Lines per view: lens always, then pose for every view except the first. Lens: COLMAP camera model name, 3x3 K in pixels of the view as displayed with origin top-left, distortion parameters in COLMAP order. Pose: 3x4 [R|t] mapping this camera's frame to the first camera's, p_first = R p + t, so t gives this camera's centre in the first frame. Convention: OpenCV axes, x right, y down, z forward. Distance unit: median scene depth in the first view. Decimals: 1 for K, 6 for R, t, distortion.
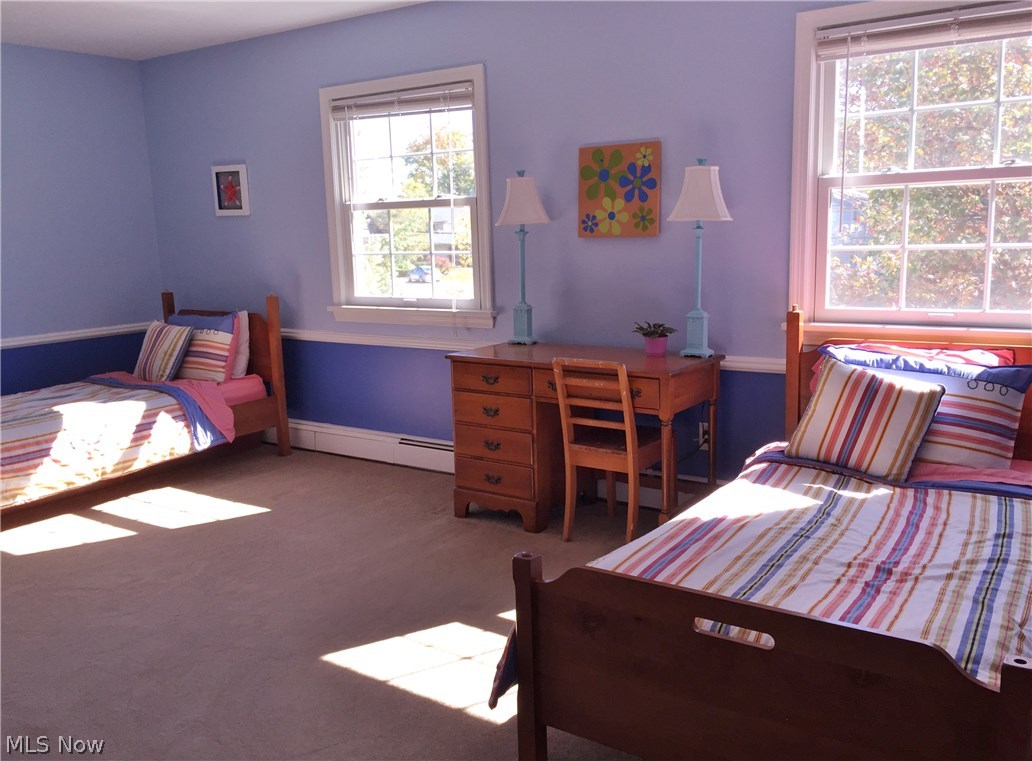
lens RADIAL K [[891.4, 0, 526.4], [0, 891.4, 381.8], [0, 0, 1]] dist [0.033695, -0.029443]
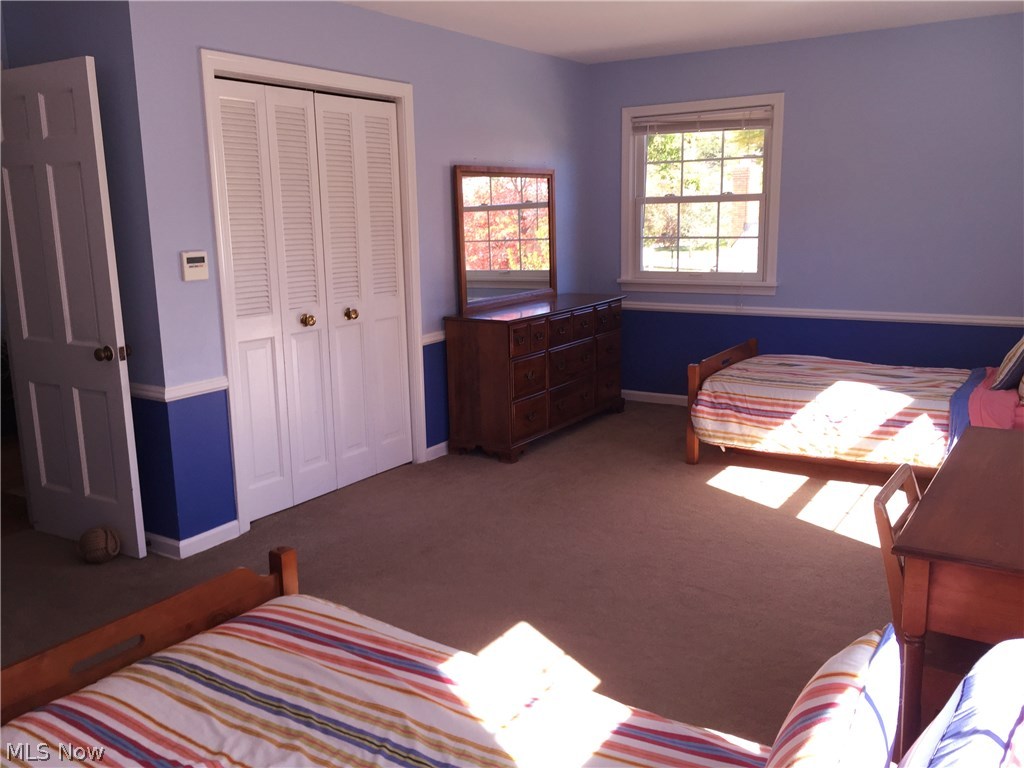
lens RADIAL K [[884.5, 0, 521.6], [0, 884.5, 381.9], [0, 0, 1]] dist [0.033695, -0.029443]
pose [[0.027602, 0.220393, -0.975021, 0.529045], [-0.151621, 0.965030, 0.213842, -0.148904], [0.988053, 0.141931, 0.060053, 0.597486]]
